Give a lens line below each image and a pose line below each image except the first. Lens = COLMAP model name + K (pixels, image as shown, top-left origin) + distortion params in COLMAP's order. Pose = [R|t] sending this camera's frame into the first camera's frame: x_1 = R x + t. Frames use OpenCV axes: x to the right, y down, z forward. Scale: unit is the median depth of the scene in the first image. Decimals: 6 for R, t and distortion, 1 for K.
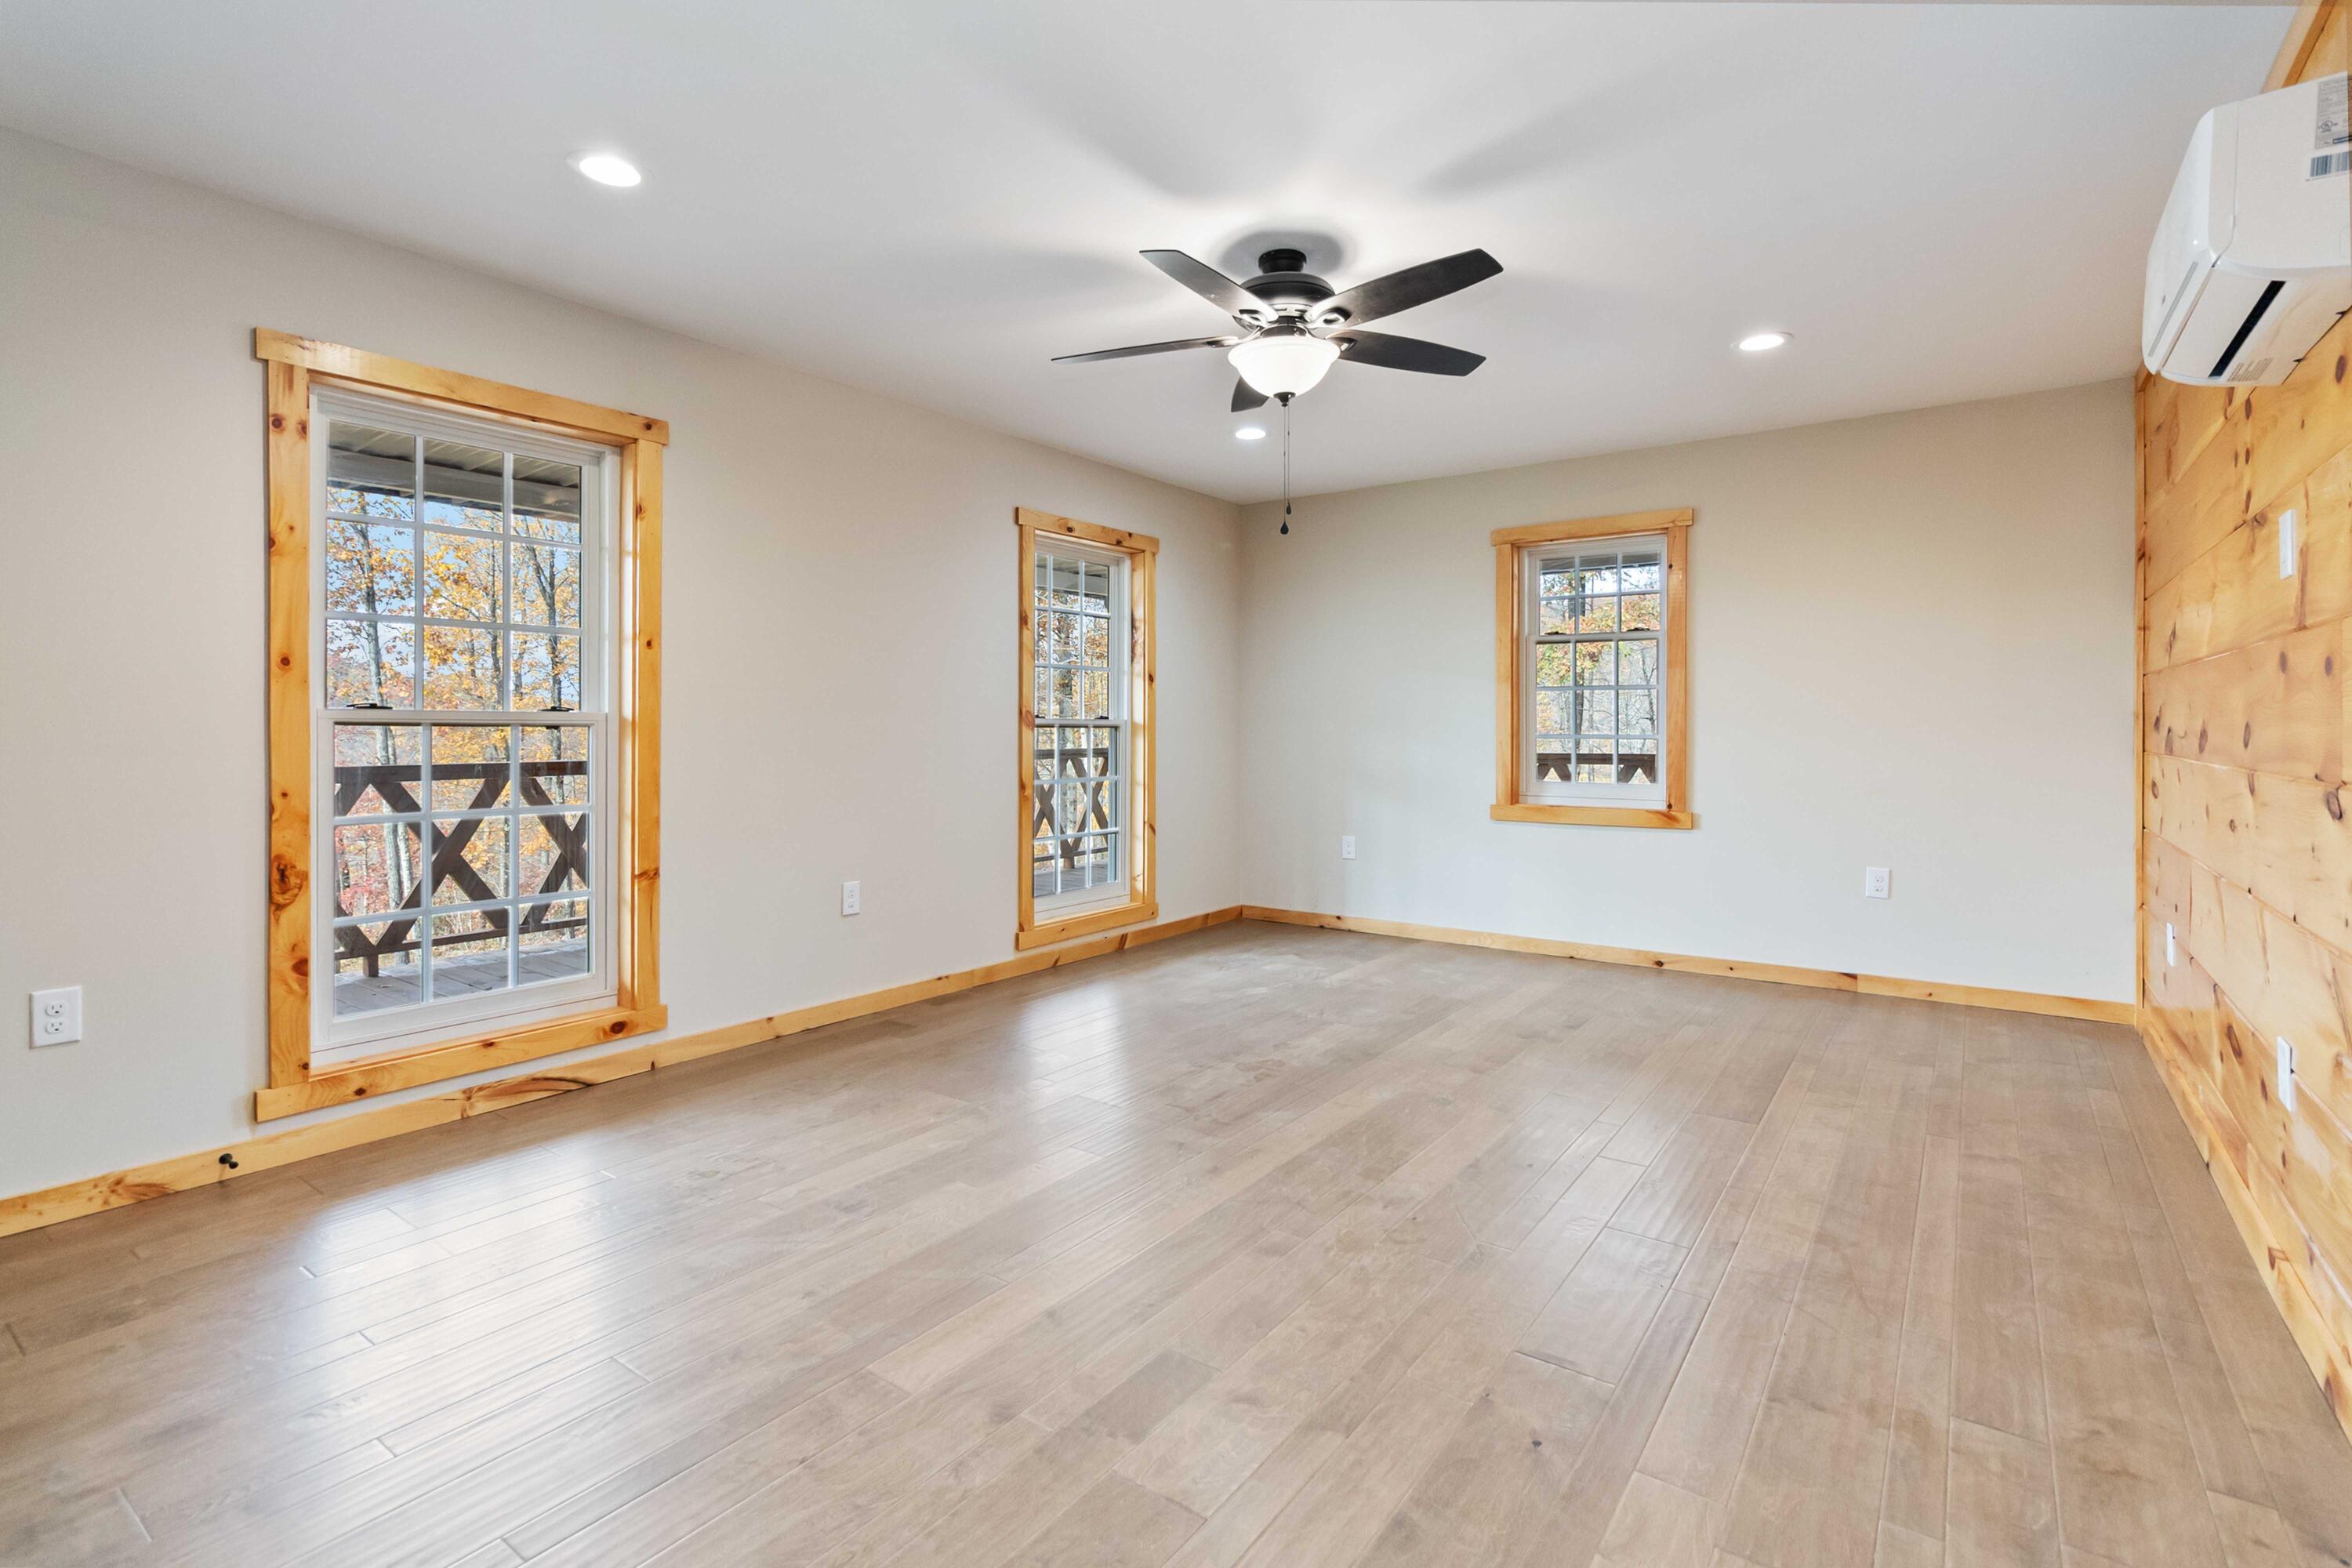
lens RADIAL K [[1107.5, 0, 1185.8], [0, 1107.5, 734.6], [0, 0, 1]] dist [0.000103, -0.000047]
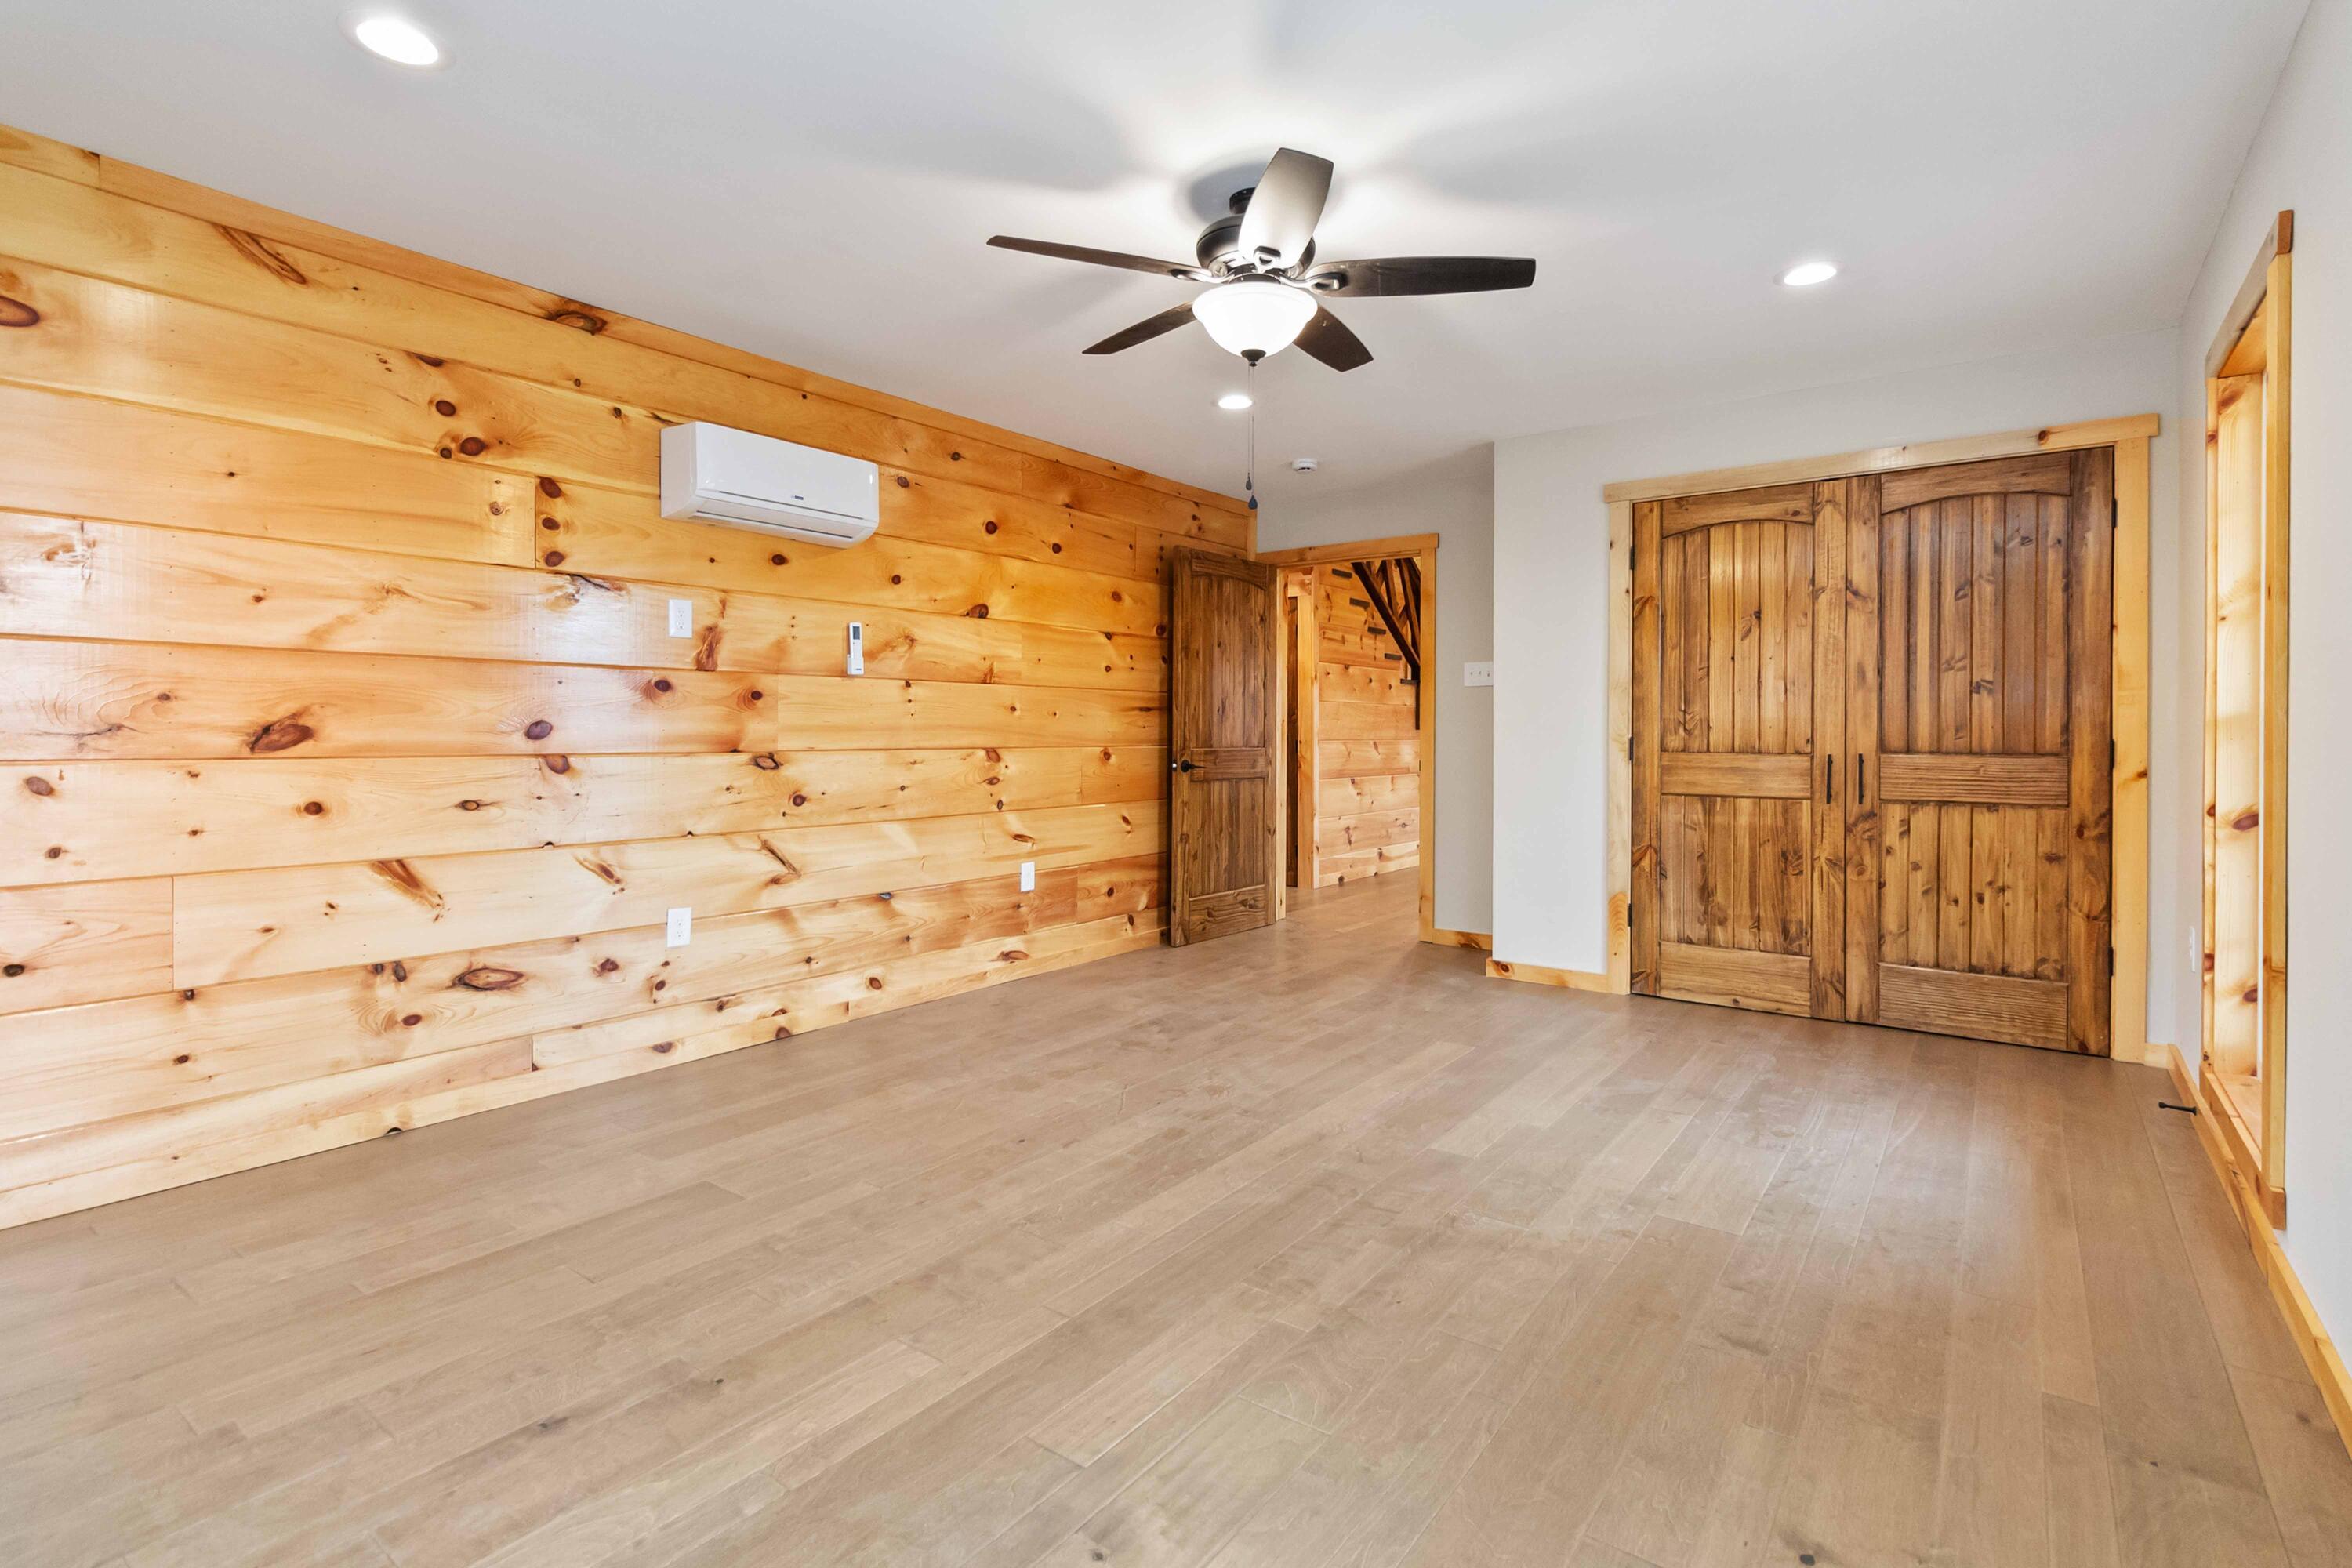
lens RADIAL K [[1107.5, 0, 1185.8], [0, 1107.5, 734.6], [0, 0, 1]] dist [0.000103, -0.000047]
pose [[-0.999873, -0.002513, 0.015708, 0.132337], [-0.002345, 0.999940, 0.010672, -0.007935], [-0.015733, 0.010634, -0.999820, 1.947266]]
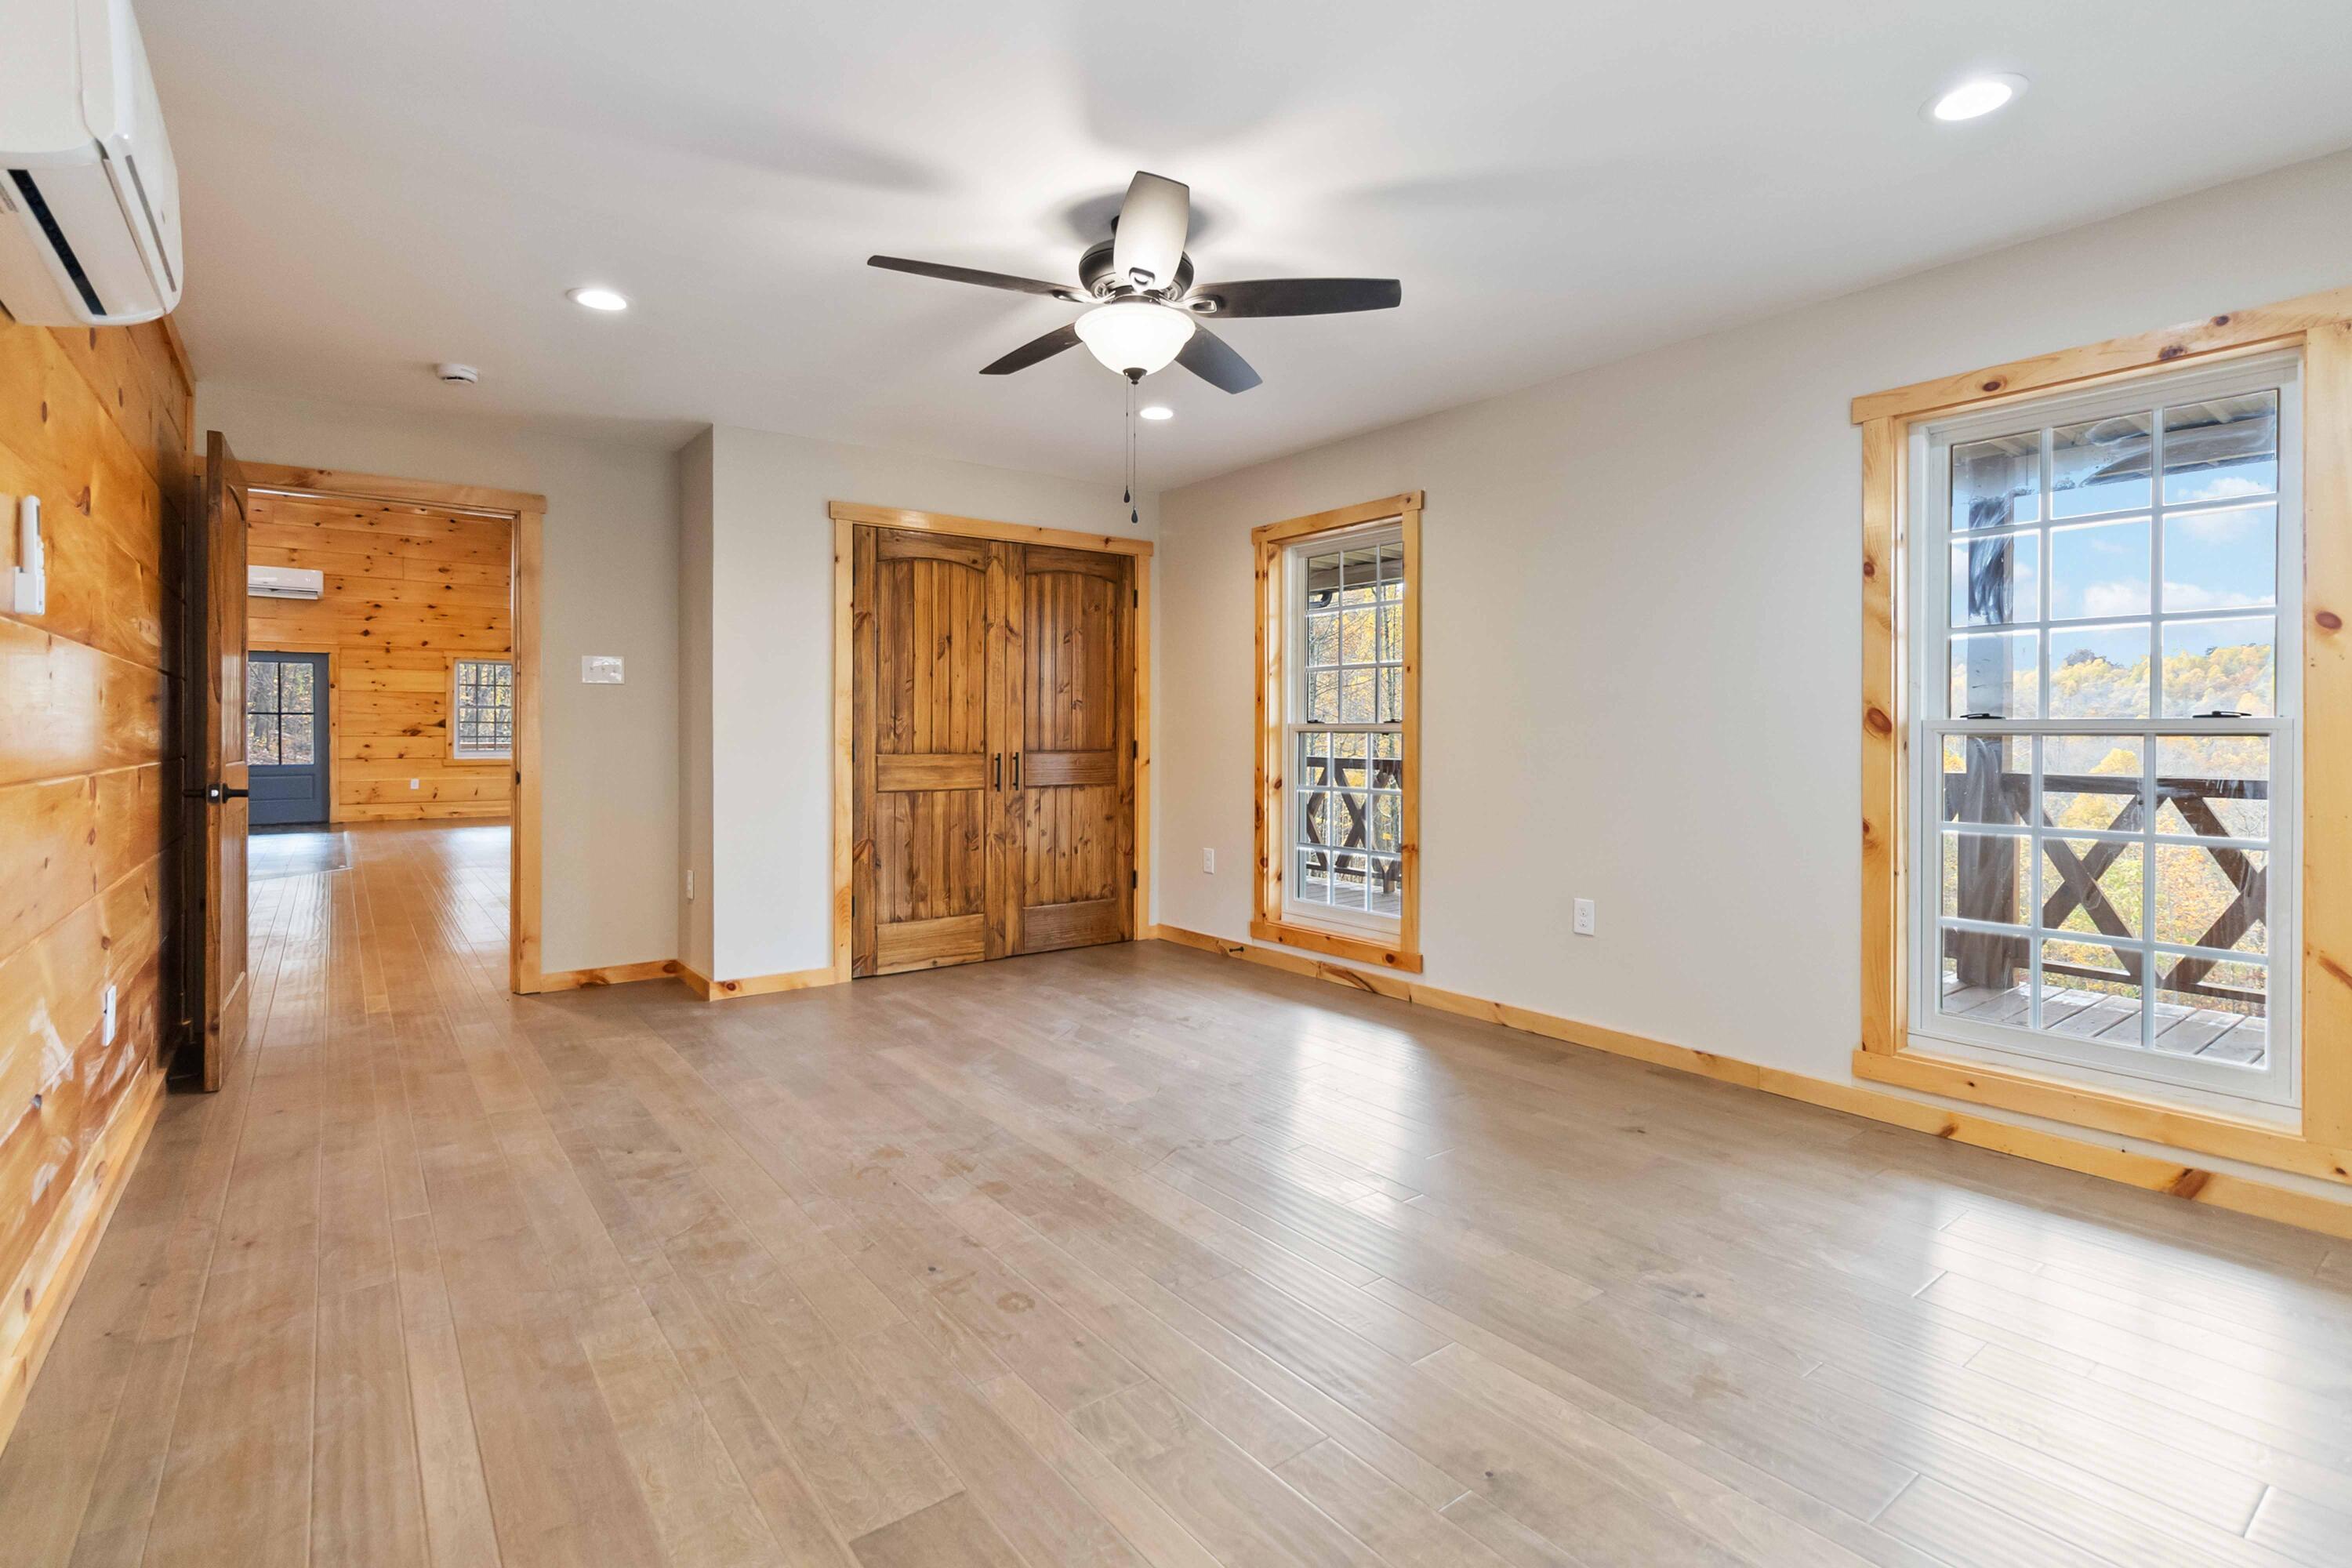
lens RADIAL K [[1105.4, 0, 1165.6], [0, 1105.4, 740.6], [0, 0, 1]] dist [0.001313, 0.000622]
pose [[-0.302106, 0.005100, -0.953261, 0.983560], [-0.008330, 0.999933, 0.007989, -0.007708], [0.953238, 0.010354, -0.302044, 1.338206]]
